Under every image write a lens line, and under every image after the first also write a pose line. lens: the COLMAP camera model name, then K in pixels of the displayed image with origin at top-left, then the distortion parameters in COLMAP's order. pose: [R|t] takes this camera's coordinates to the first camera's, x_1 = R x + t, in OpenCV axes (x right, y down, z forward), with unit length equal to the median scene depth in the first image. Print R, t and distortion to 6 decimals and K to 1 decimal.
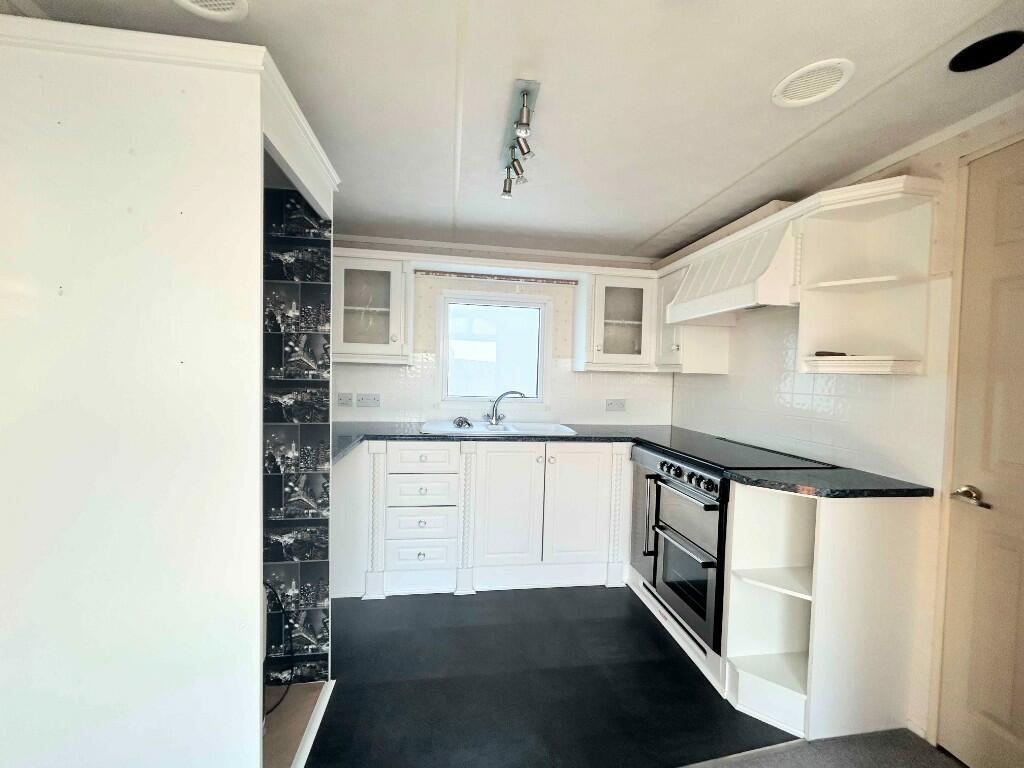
lens RADIAL K [[414.2, 0, 510.1], [0, 414.2, 385.7], [0, 0, 1]] dist [0.002163, 0.000248]
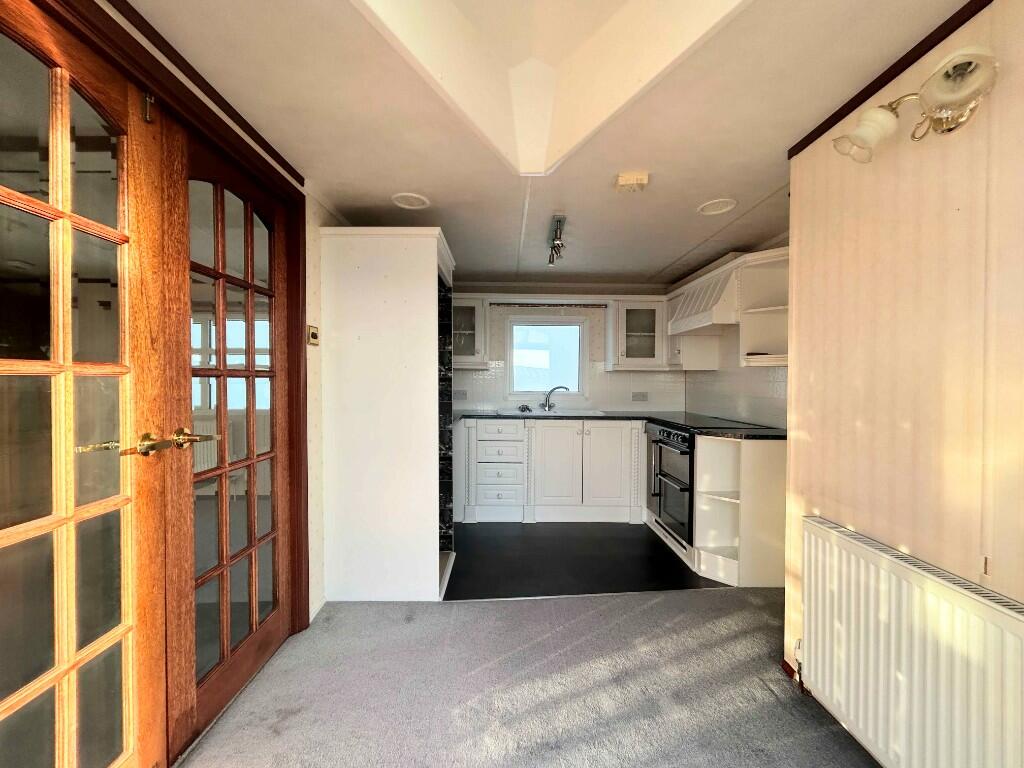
lens RADIAL K [[414.2, 0, 511.5], [0, 414.2, 382.7], [0, 0, 1]] dist [0.002163, 0.000248]
pose [[0.991478, -0.020202, -0.128697, 0.026976], [0.017051, 0.999529, -0.025533, 0.038569], [0.129152, 0.023121, 0.991355, -0.461888]]
